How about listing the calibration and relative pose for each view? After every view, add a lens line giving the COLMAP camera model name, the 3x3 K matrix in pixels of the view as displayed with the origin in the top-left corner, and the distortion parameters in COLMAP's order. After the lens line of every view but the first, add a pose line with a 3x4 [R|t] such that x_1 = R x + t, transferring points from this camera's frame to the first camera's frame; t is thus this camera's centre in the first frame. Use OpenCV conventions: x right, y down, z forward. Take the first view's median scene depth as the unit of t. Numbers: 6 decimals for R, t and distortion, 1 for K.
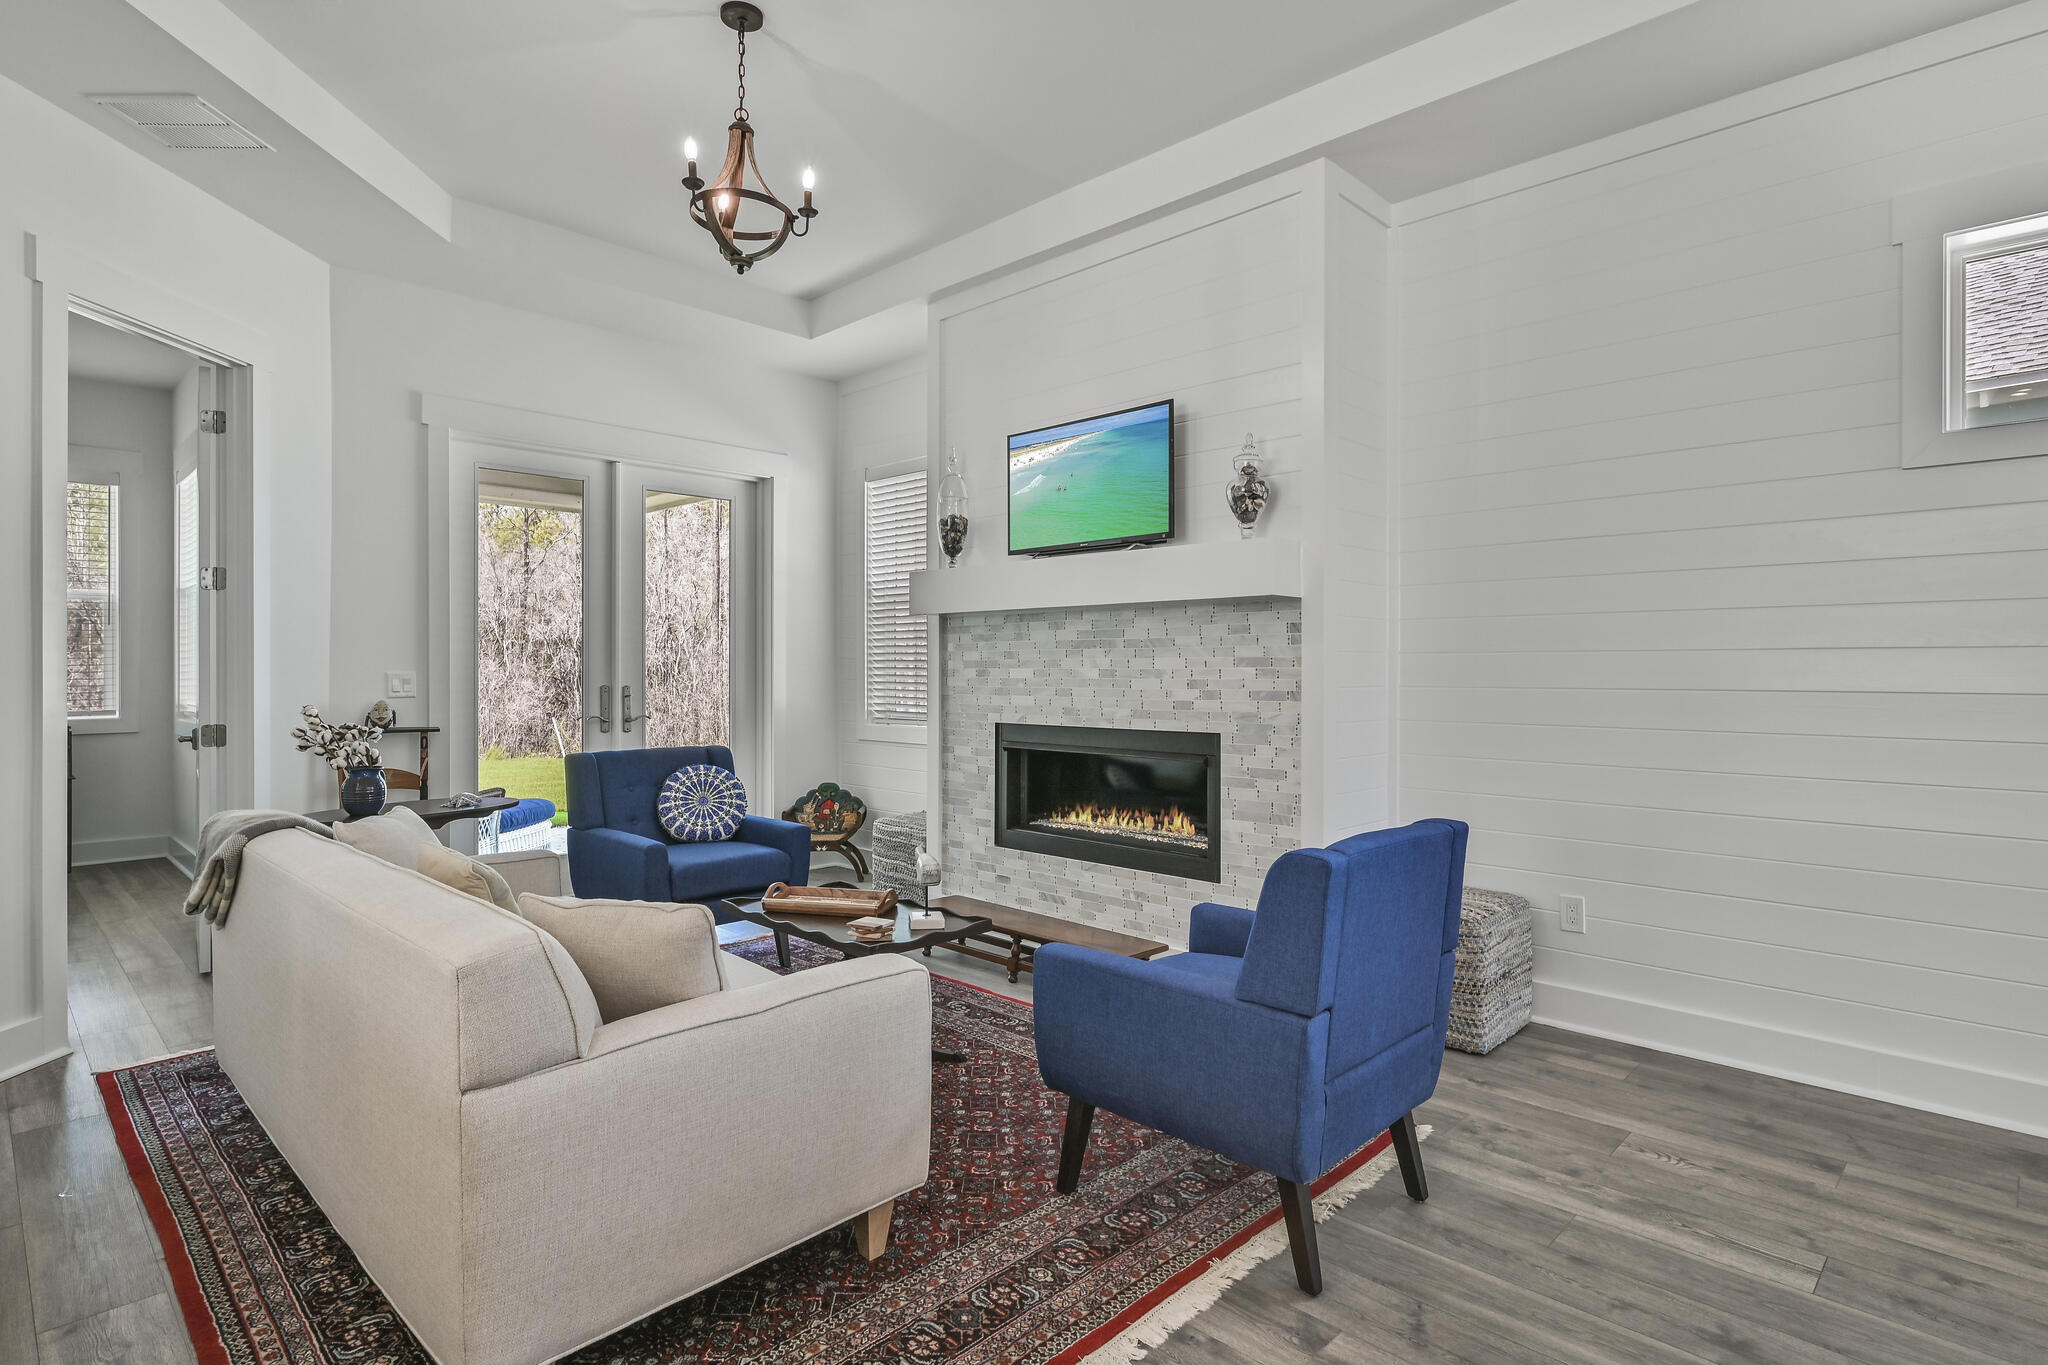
lens RADIAL K [[1039.5, 0, 1046.2], [0, 1039.5, 651.0], [0, 0, 1]] dist [-0.000293, 0.000985]
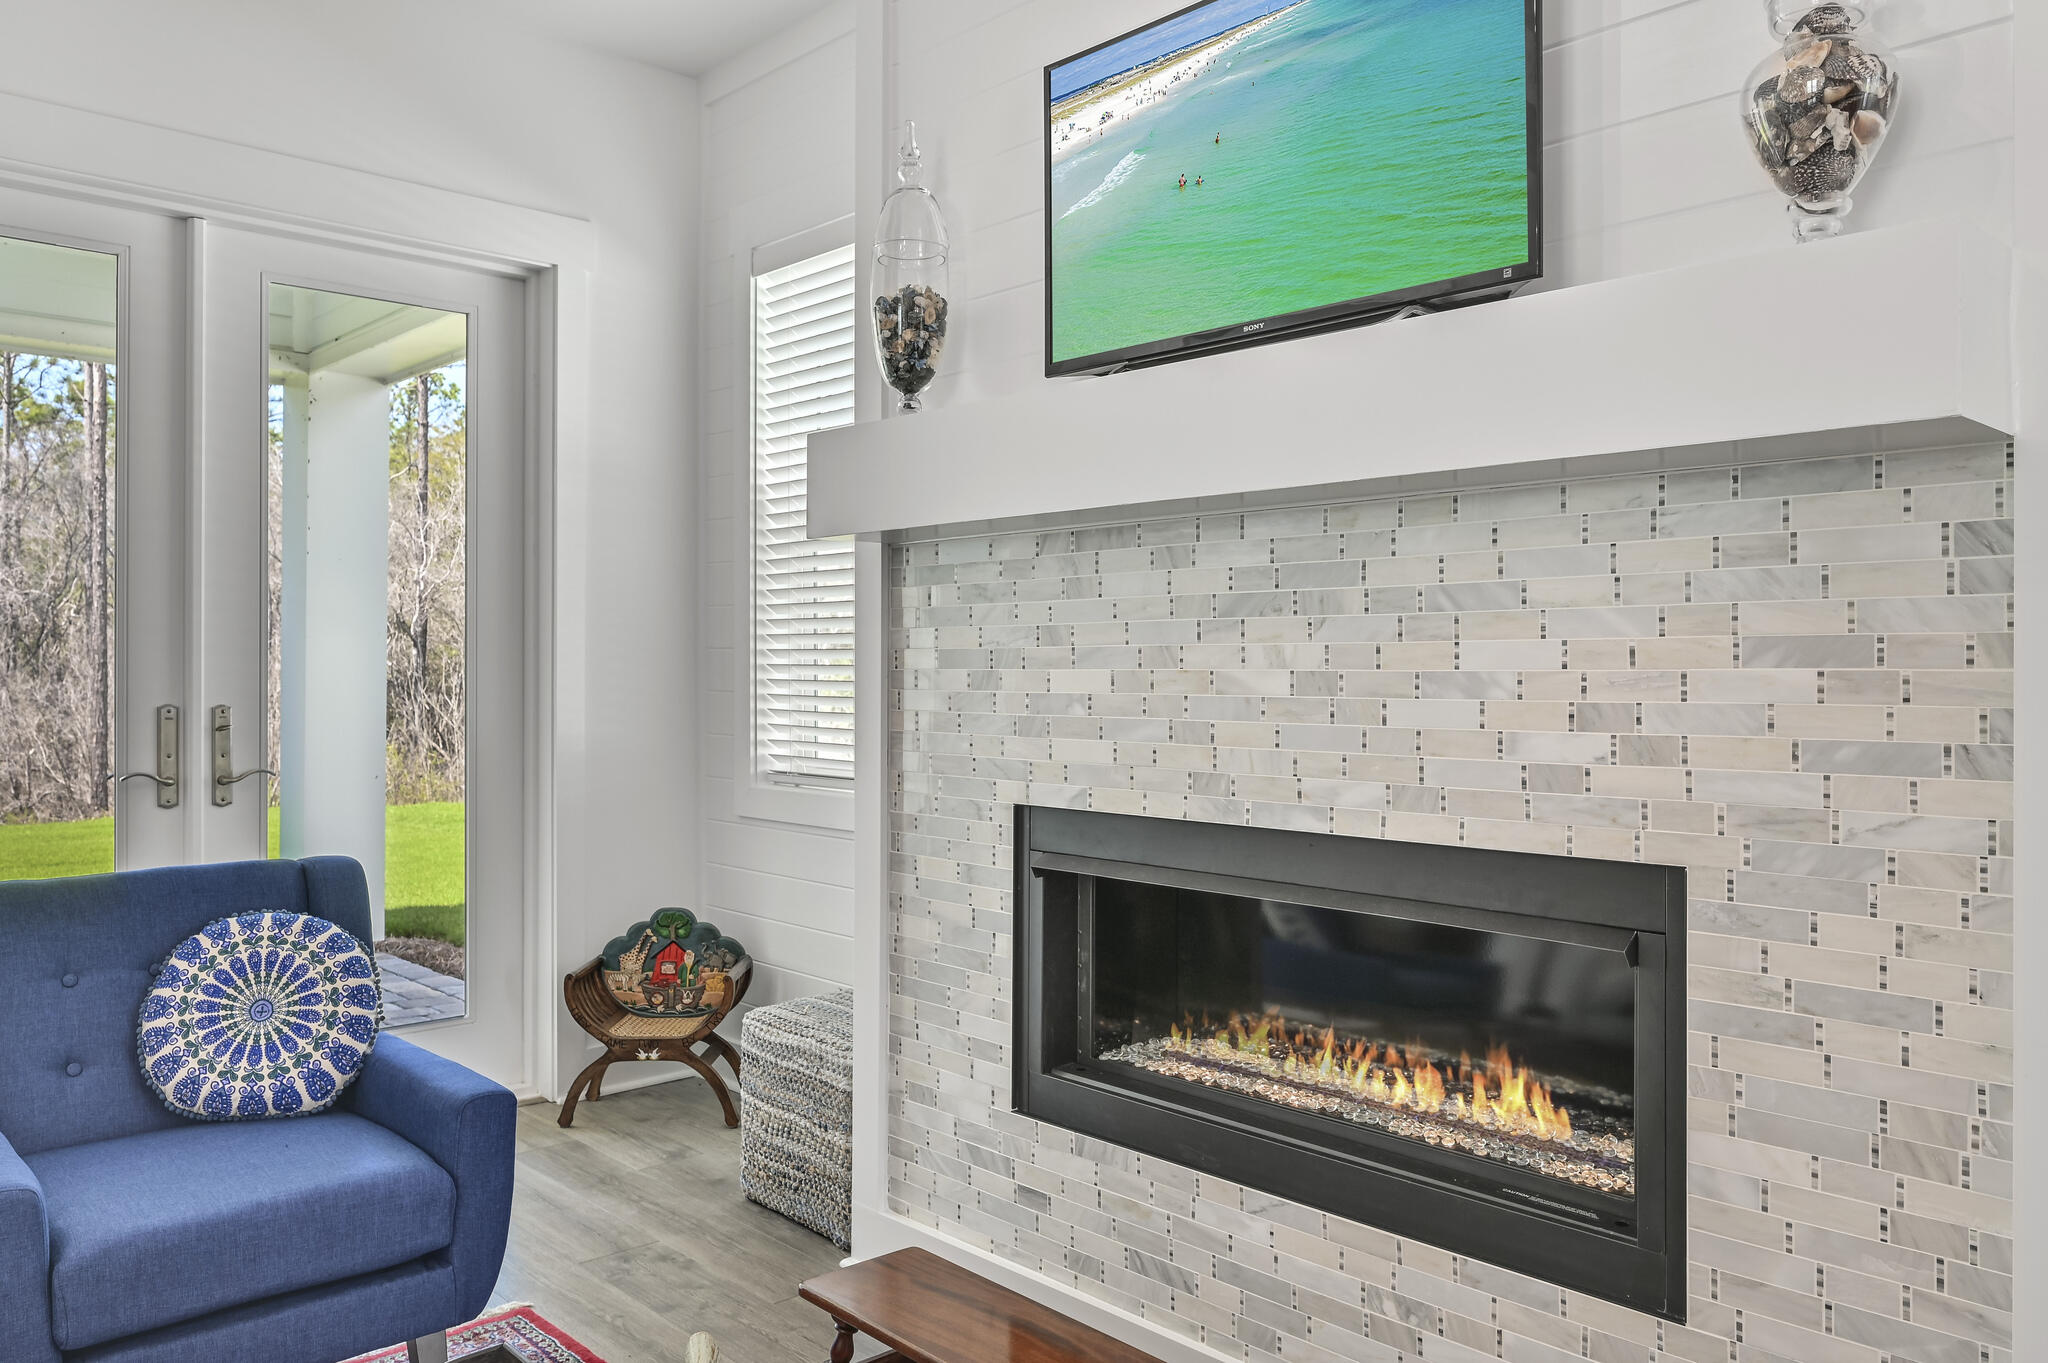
lens RADIAL K [[1482.8, 0, 1049.1], [0, 1482.8, 651.0], [0, 0, 1]] dist [-0.001465, -0.003840]
pose [[0.999068, 0.000271, -0.043173, -0.011765], [0.000042, 0.999974, 0.007251, 0.006301], [0.043173, -0.007246, 0.999041, 0.460639]]
